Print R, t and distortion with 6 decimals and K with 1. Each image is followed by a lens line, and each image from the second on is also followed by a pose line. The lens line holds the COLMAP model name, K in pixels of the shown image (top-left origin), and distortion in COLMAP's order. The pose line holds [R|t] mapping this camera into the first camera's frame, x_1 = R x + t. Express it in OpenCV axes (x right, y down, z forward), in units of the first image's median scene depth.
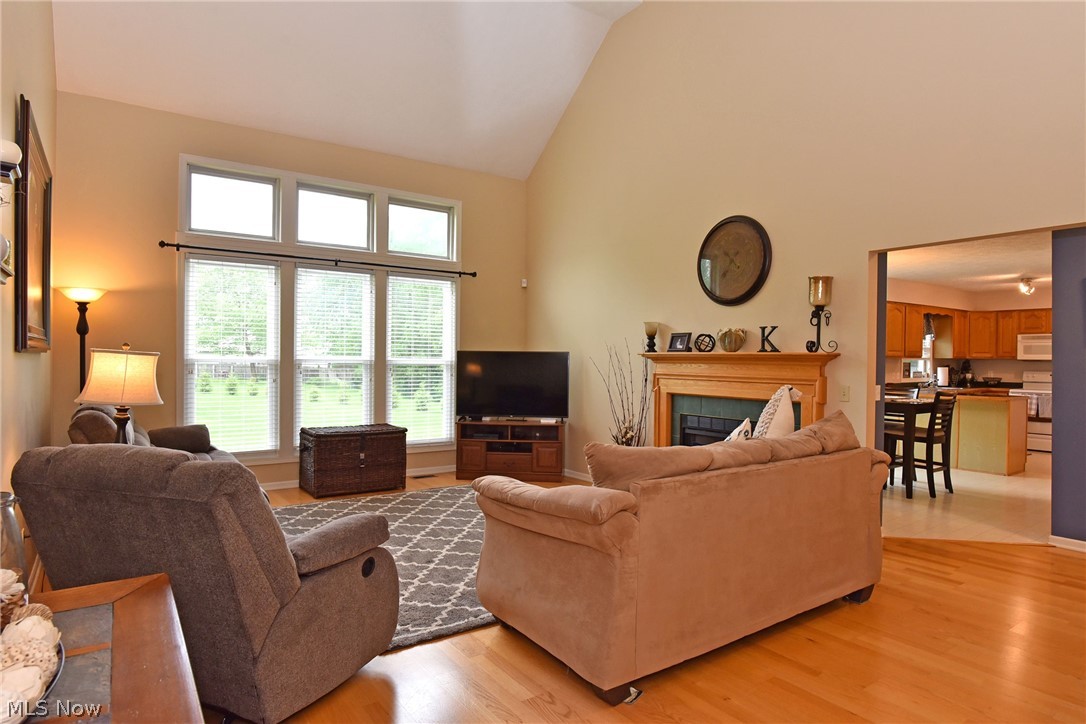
lens RADIAL K [[626.6, 0, 543.7], [0, 626.6, 364.9], [0, 0, 1]] dist [-0.042604, 0.019090]
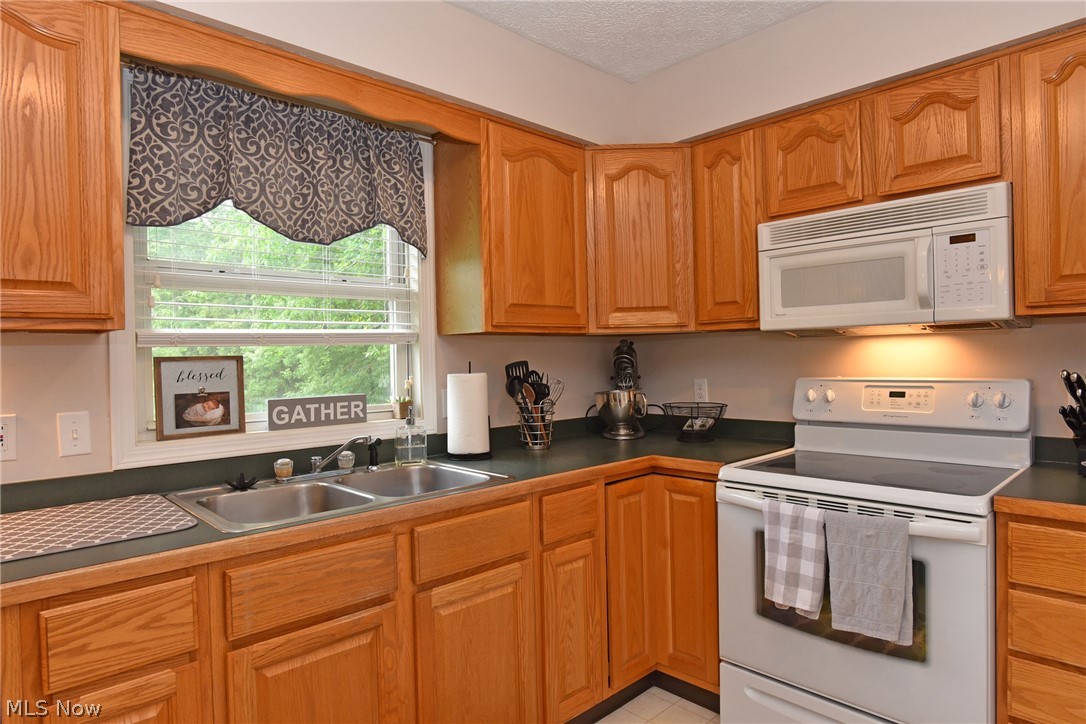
lens RADIAL K [[626.6, 0, 543.7], [0, 626.6, 364.9], [0, 0, 1]] dist [-0.042604, 0.019090]
pose [[0.989760, -0.030609, 0.139424, 0.648345], [0.030656, 0.999528, 0.001811, 0.001344], [-0.139414, 0.002482, 0.990231, 0.768977]]
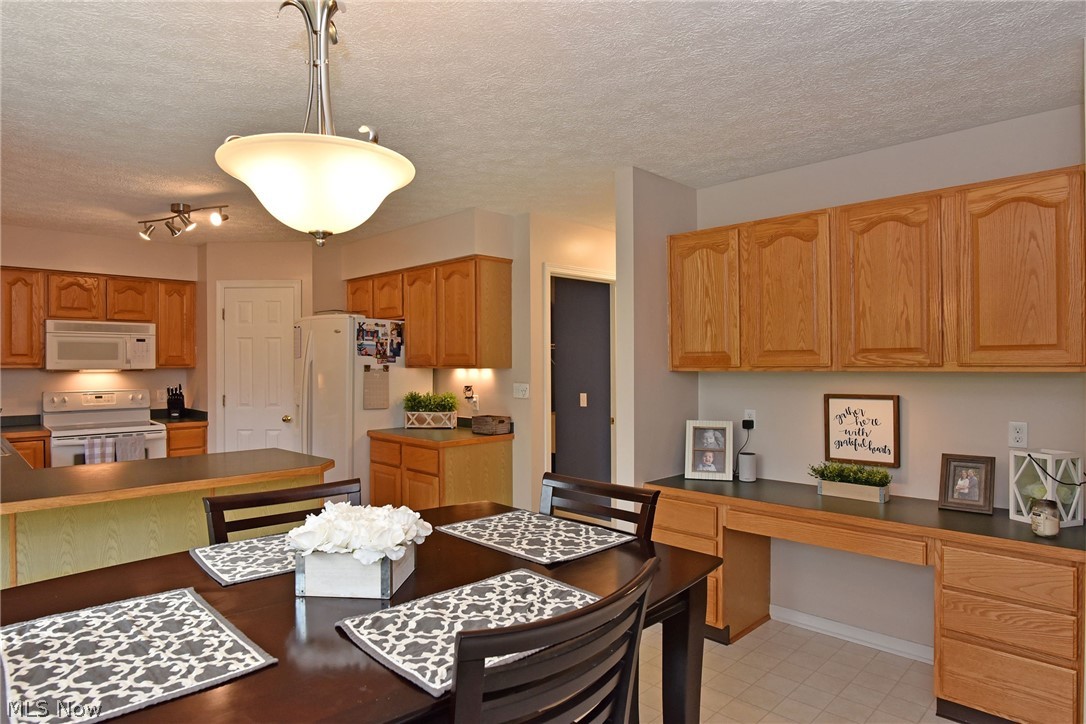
lens RADIAL K [[626.6, 0, 543.7], [0, 626.6, 364.9], [0, 0, 1]] dist [-0.042604, 0.019090]
pose [[-0.158197, -0.010201, 0.987355, 0.213327], [0.012757, 0.999842, 0.012374, -0.013517], [-0.987325, 0.014553, -0.158042, 0.674598]]
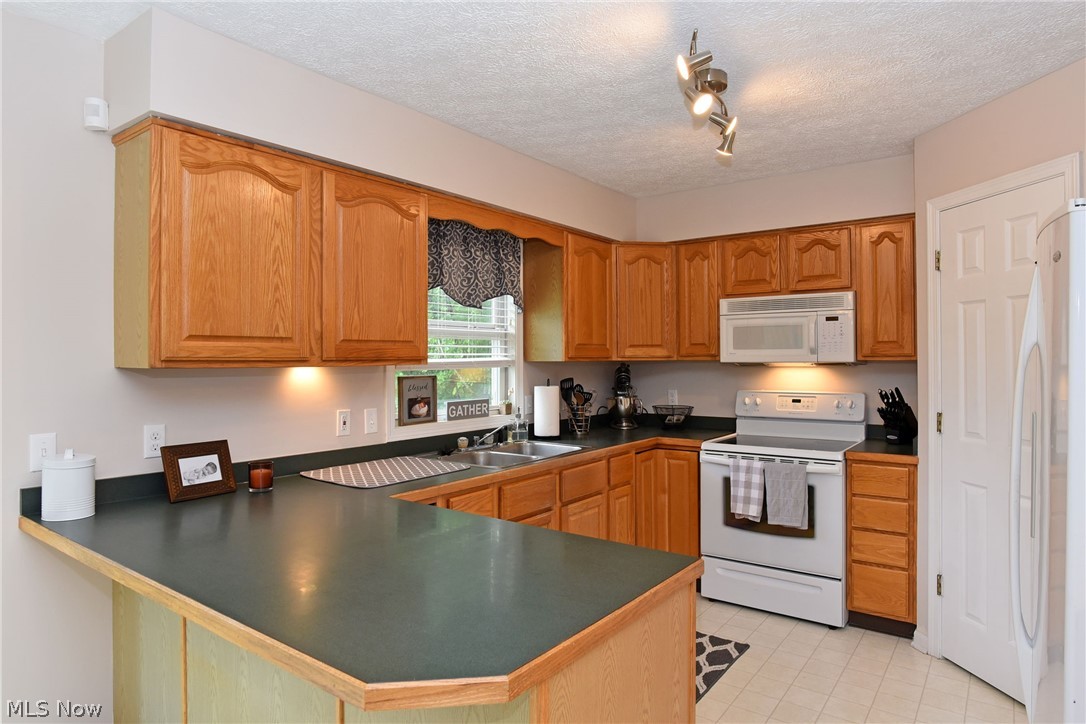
lens RADIAL K [[646.0, 0, 531.6], [0, 646.0, 355.2], [0, 0, 1]] dist [-0.024000, 0.001581]
pose [[0.954793, -0.011167, 0.297063, 0.526987], [0.015989, 0.999777, -0.013809, -0.009446], [-0.296842, 0.017935, 0.954758, 0.635784]]
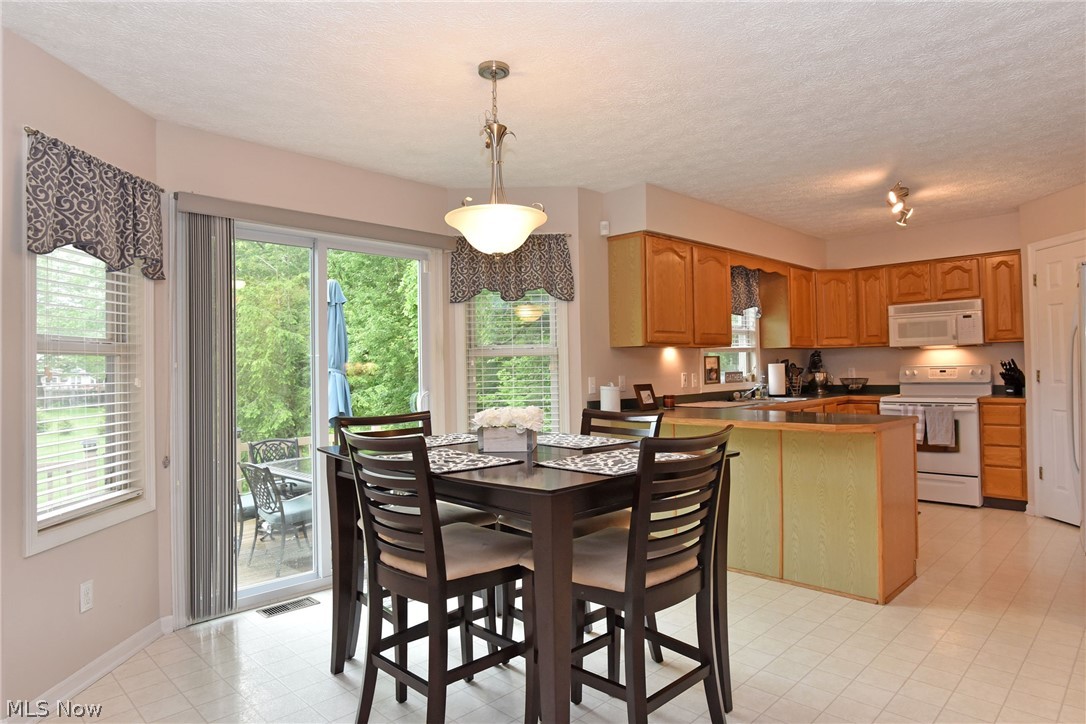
lens RADIAL K [[646.3, 0, 569.3], [0, 646.3, 358.3], [0, 0, 1]] dist [-0.003046, 0.000292]
pose [[0.980247, -0.025963, 0.196065, 0.334191], [0.031486, 0.999189, -0.025105, 0.008310], [-0.195255, 0.030782, 0.980269, 0.436387]]
